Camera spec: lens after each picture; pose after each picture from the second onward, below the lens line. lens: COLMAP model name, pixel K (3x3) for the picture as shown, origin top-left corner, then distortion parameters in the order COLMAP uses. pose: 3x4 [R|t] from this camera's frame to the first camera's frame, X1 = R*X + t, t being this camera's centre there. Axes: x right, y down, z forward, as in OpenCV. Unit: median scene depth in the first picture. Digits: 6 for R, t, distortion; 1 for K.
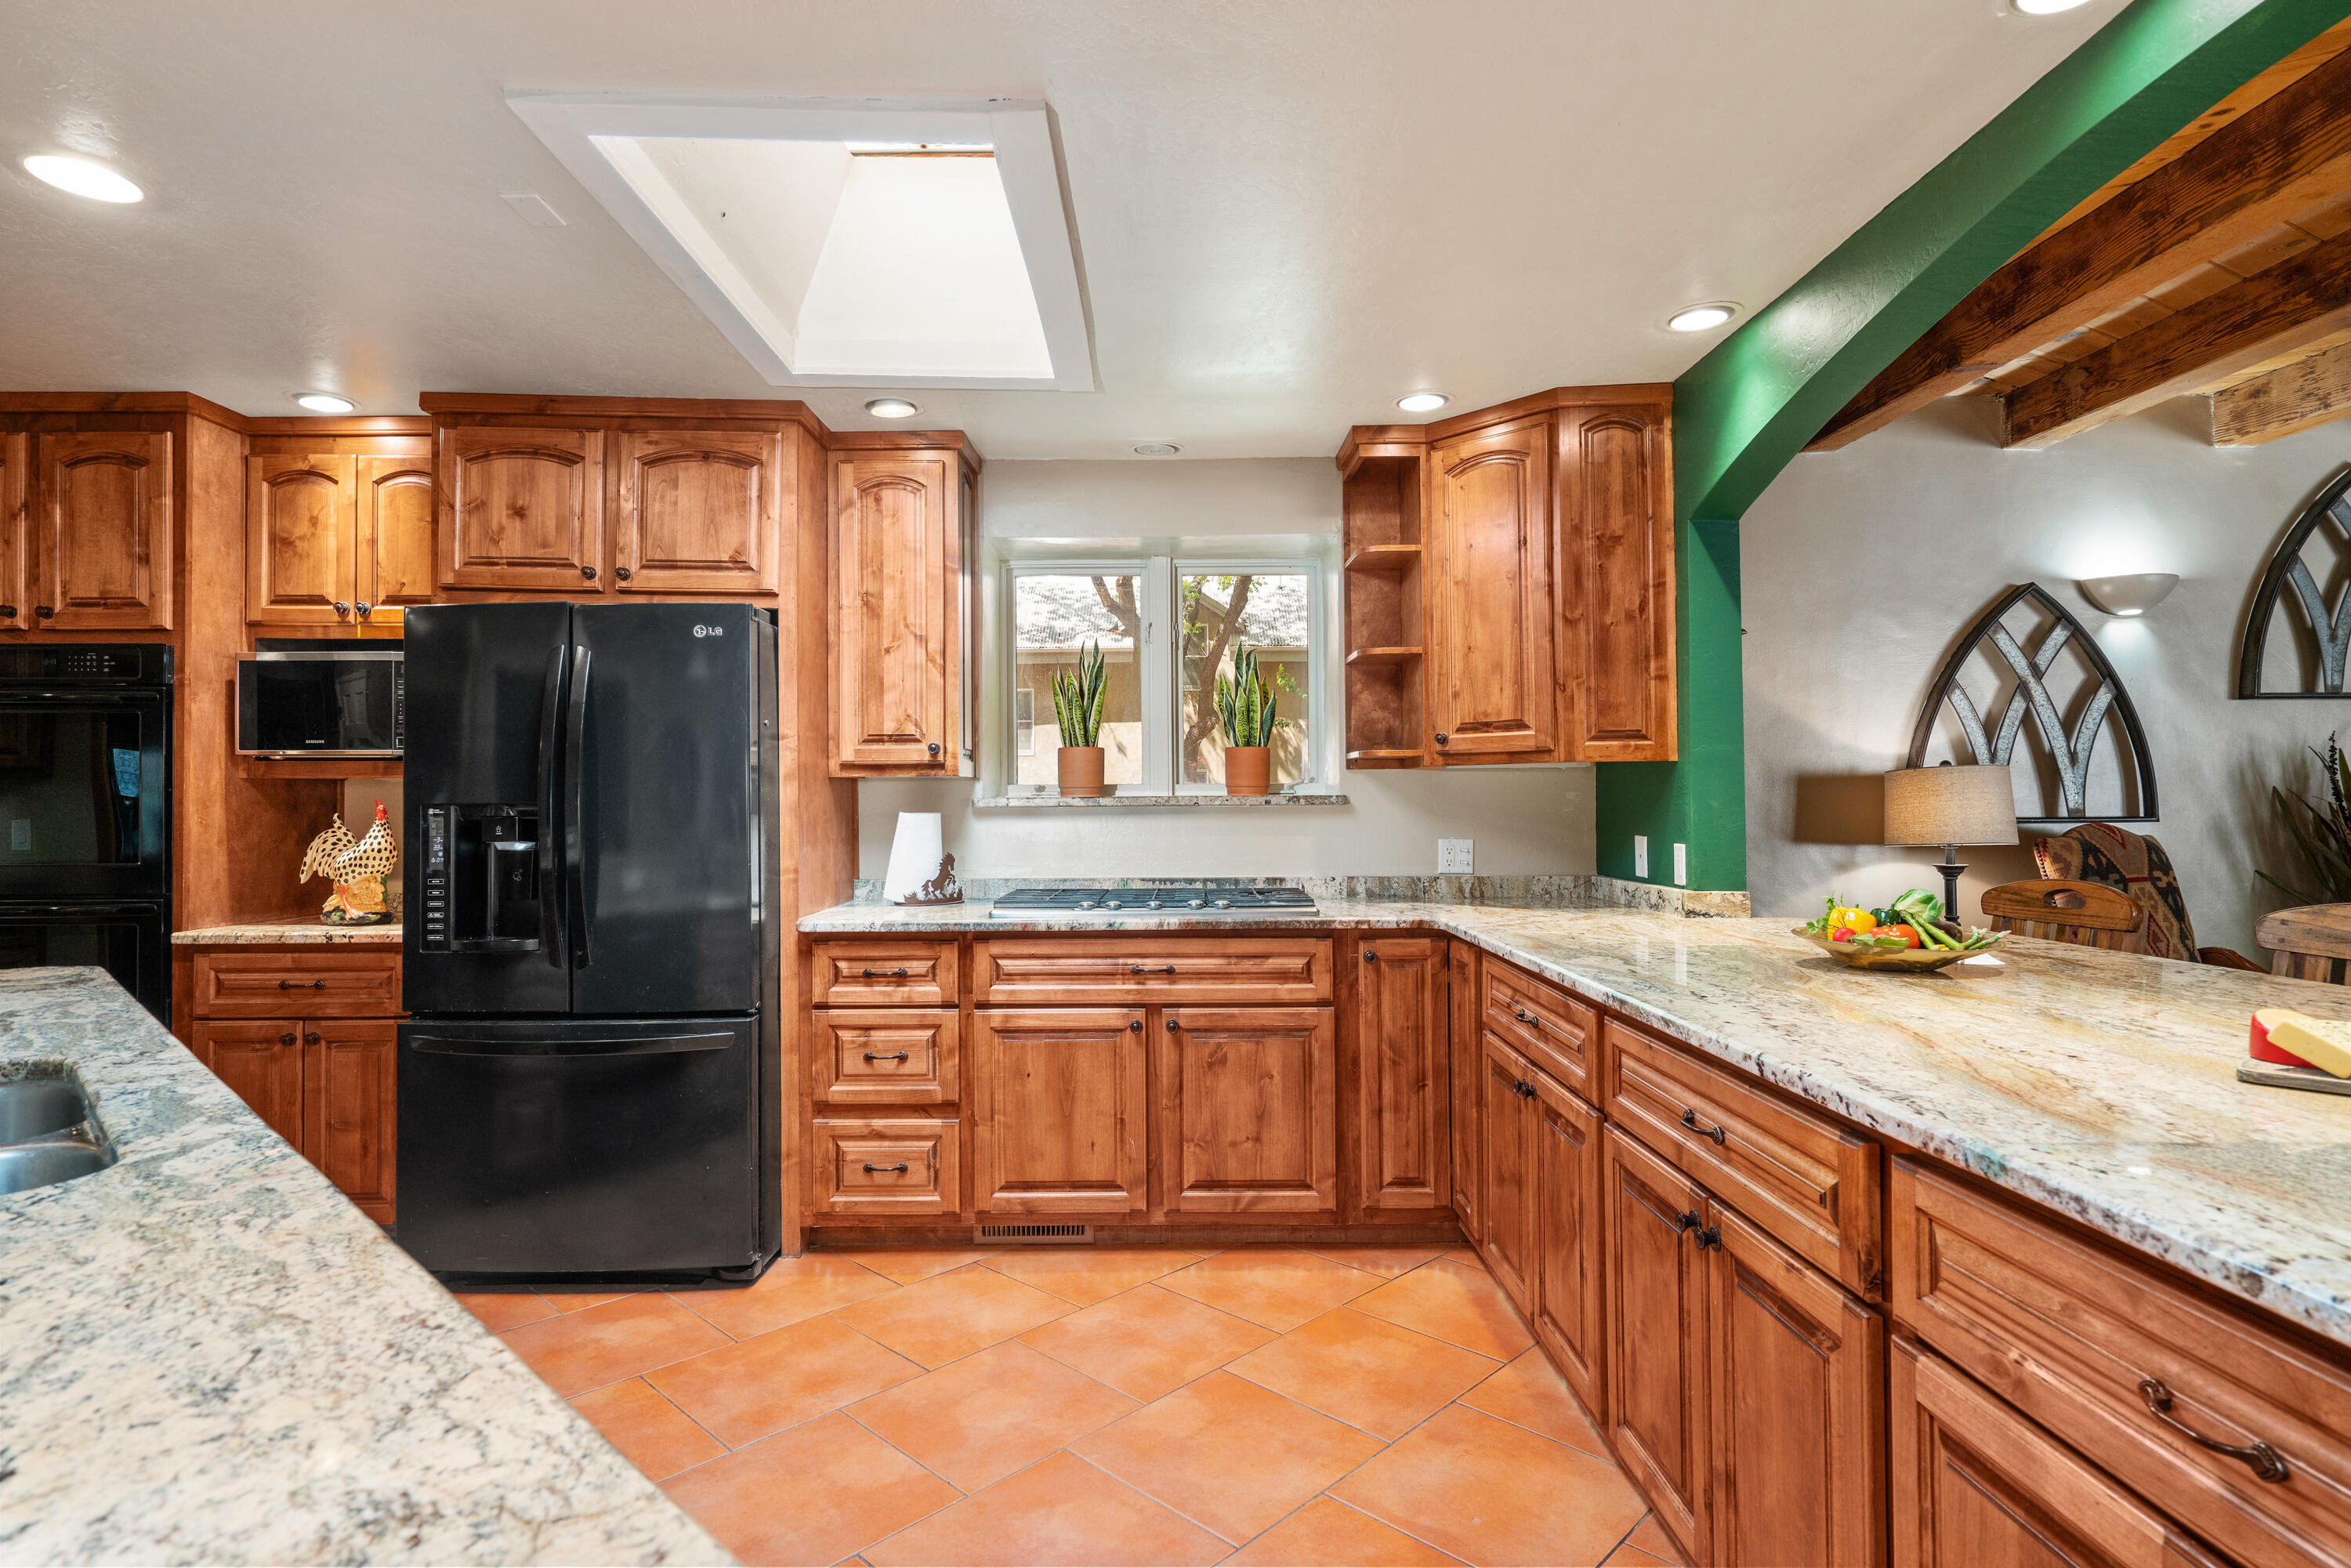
lens RADIAL K [[1236.5, 0, 1173.2], [0, 1236.5, 791.1], [0, 0, 1]] dist [0.005355, 0.000633]
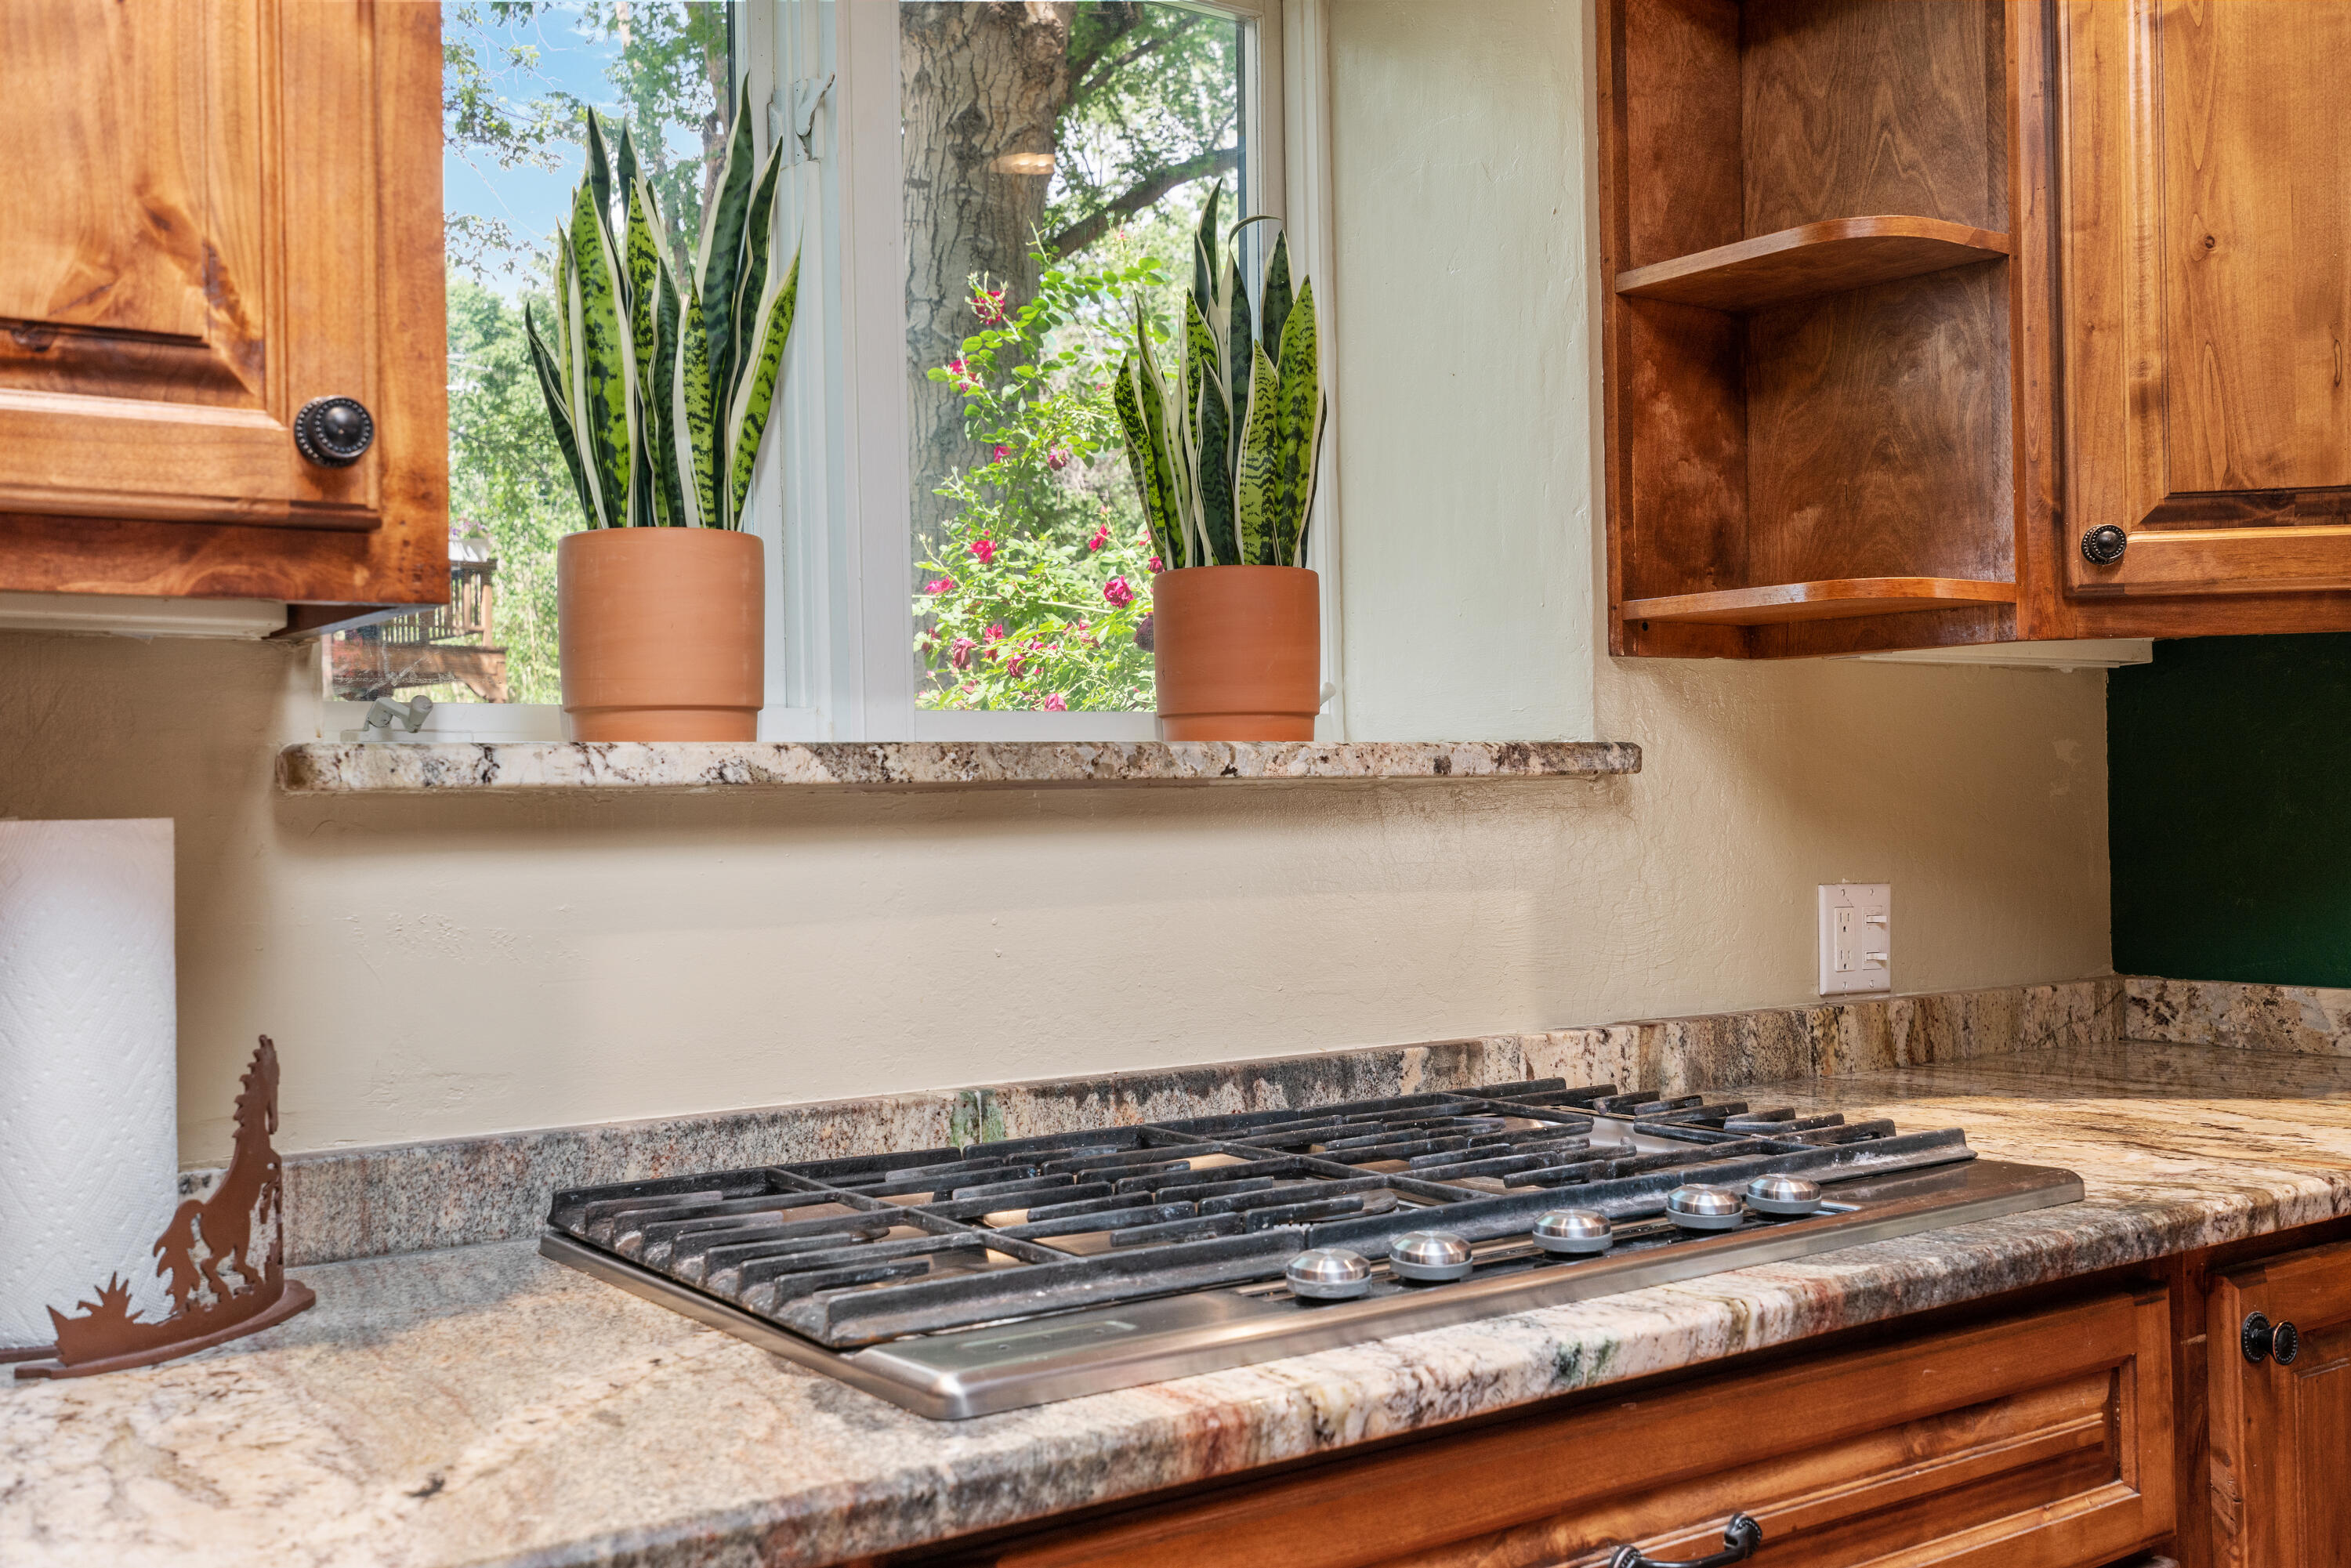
lens RADIAL K [[2299.8, 0, 1178.1], [0, 2299.8, 782.3], [0, 0, 1]] dist [-0.003505, 0.000000]
pose [[0.809514, -0.002729, 0.587094, -0.262590], [0.008444, 0.999940, -0.006995, 0.015297], [-0.587040, 0.010620, 0.809488, 0.627086]]
